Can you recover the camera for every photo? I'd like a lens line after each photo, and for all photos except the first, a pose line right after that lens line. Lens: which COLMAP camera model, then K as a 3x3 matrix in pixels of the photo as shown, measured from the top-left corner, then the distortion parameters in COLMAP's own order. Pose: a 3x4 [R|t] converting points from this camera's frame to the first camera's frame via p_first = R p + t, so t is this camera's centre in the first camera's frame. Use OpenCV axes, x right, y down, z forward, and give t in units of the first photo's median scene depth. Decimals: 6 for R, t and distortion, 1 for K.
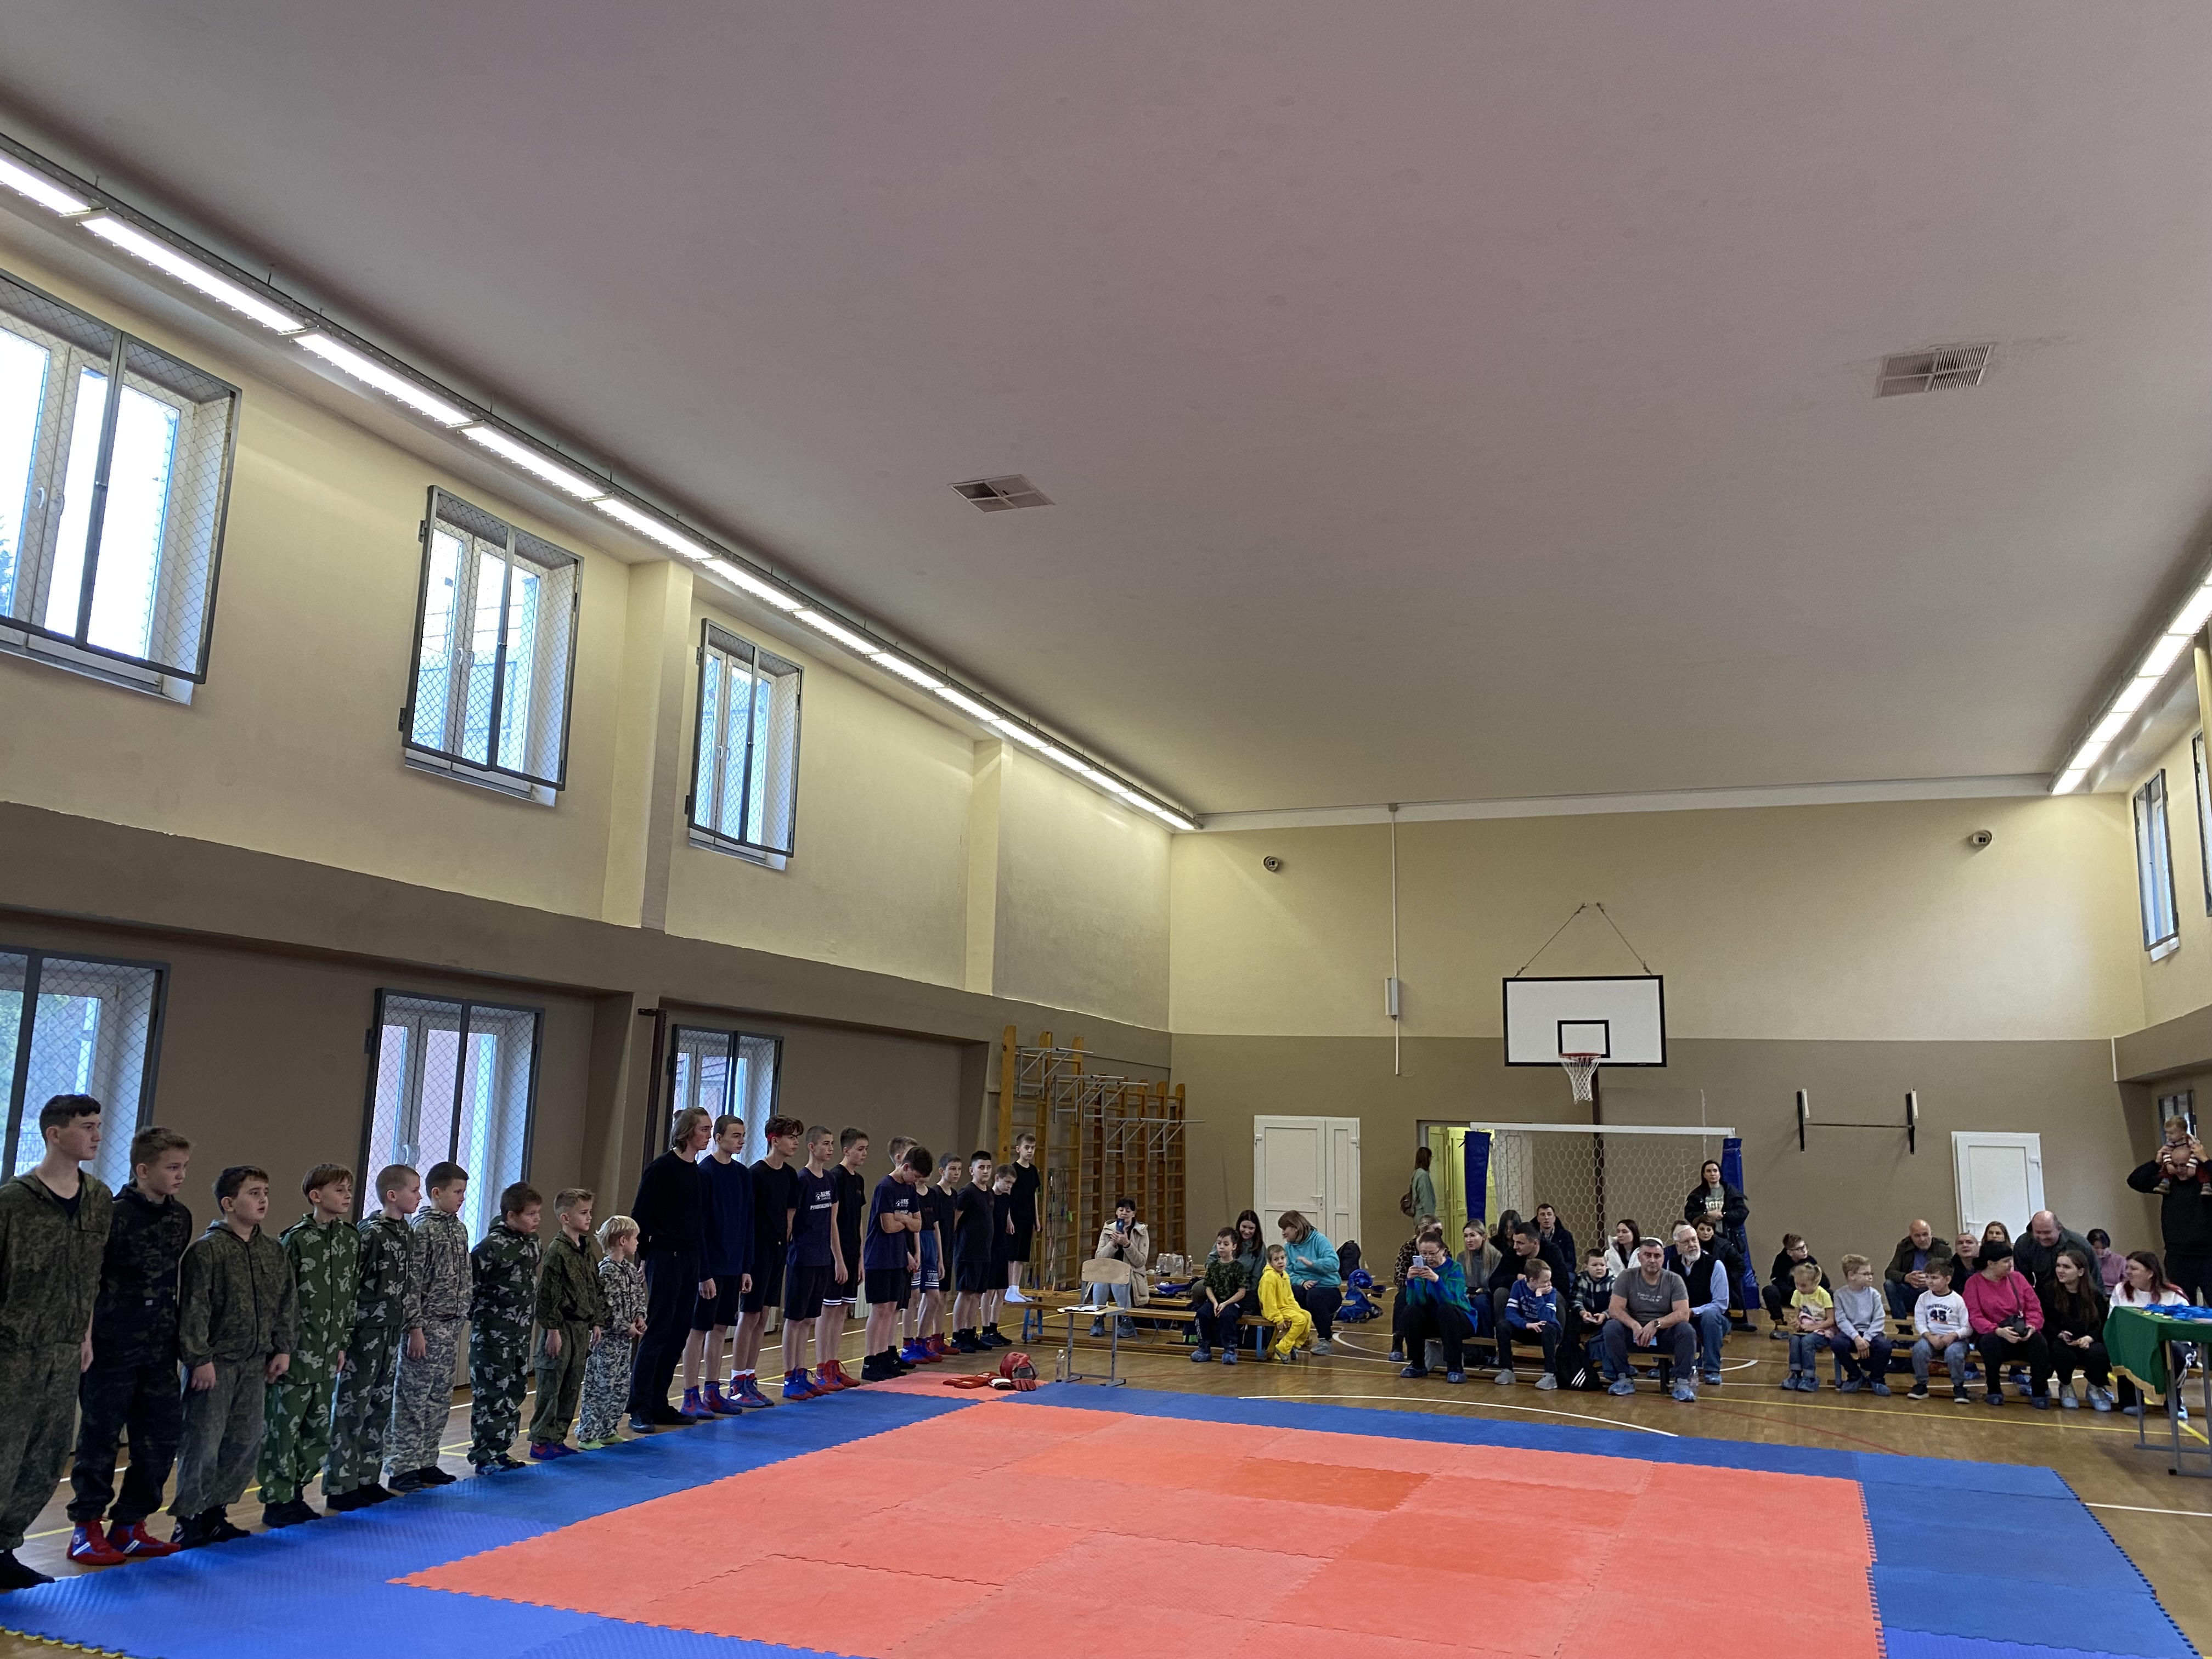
lens RADIAL K [[1710.0, 0, 1087.7], [0, 1710.0, 824.9], [0, 0, 1]] dist [0.011446, 0.001652]
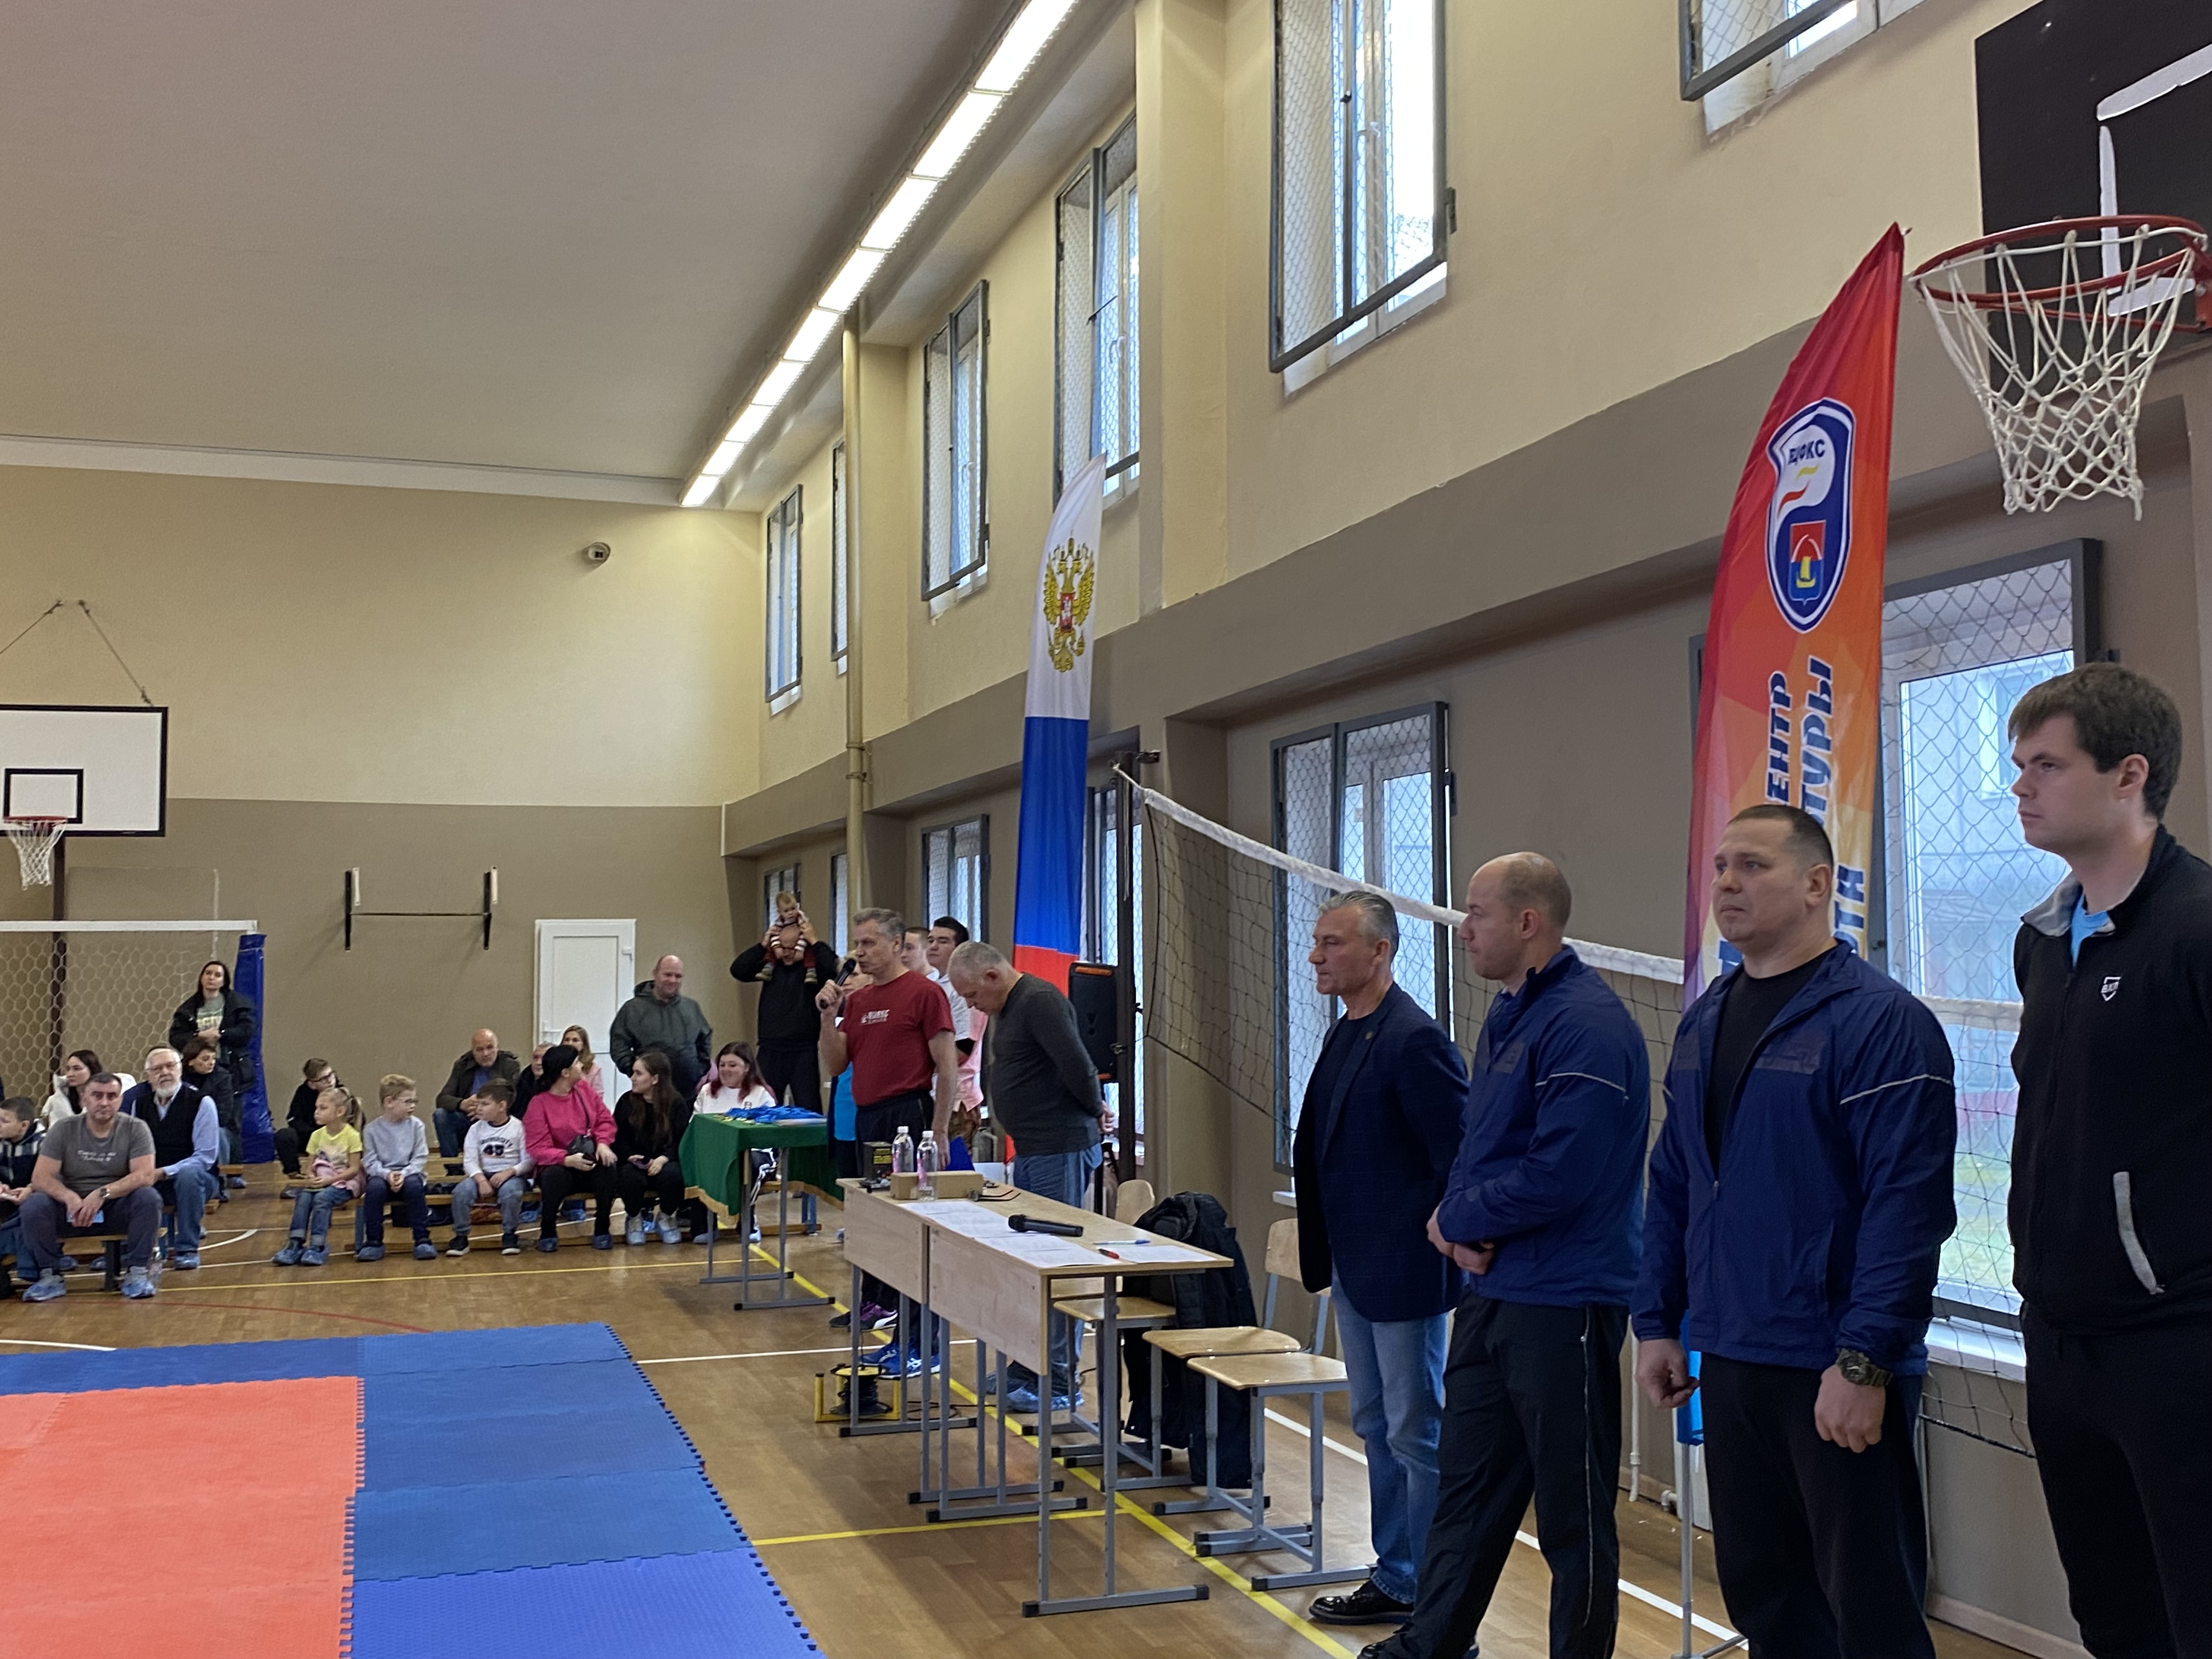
lens RADIAL K [[2267.2, 0, 1189.1], [0, 2267.2, 834.6], [0, 0, 1]] dist [0.009549, -0.107932]
pose [[0.741545, 0.007845, 0.670857, 0.032394], [-0.094813, 0.991121, 0.093213, 0.016863], [-0.664170, -0.132728, 0.735705, 0.048279]]
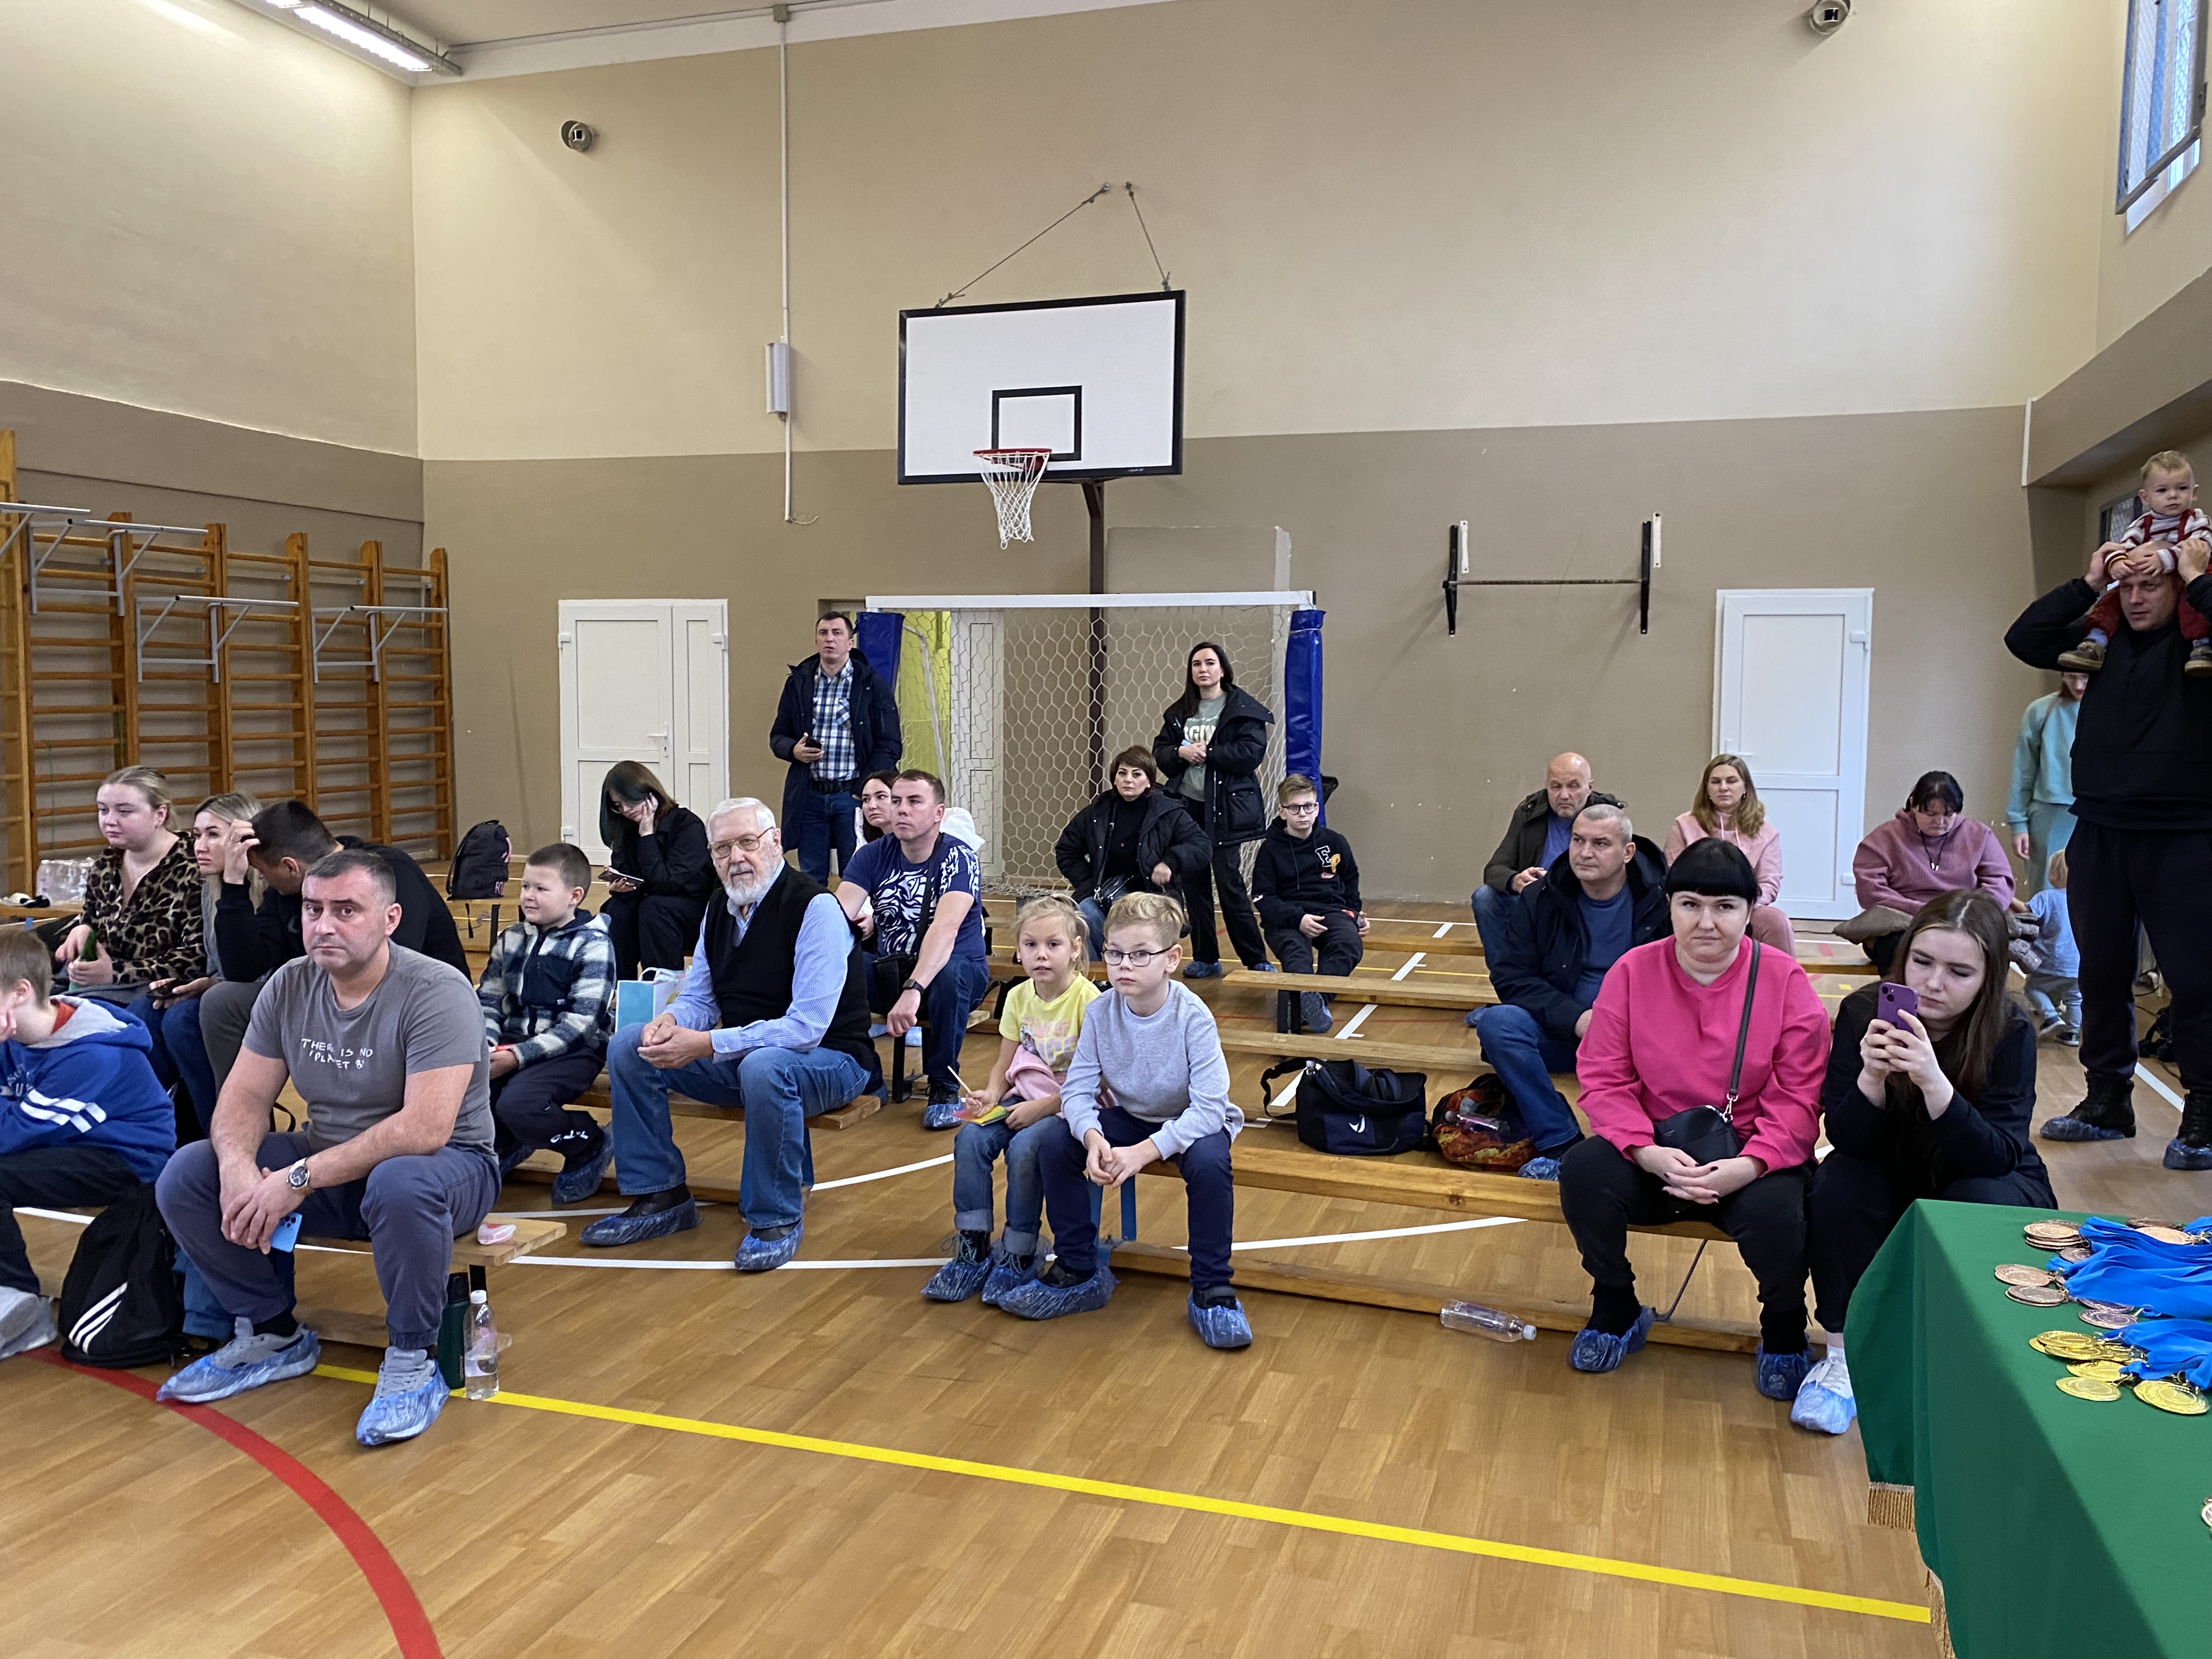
lens RADIAL K [[1834.7, 0, 1109.5], [0, 1834.7, 830.1], [0, 0, 1]] dist [0.009792, 0.006238]
pose [[0.997512, -0.026280, 0.065412, 0.307502], [0.008390, 0.965575, 0.259991, 0.112290], [-0.069992, -0.258795, 0.963393, 0.493815]]
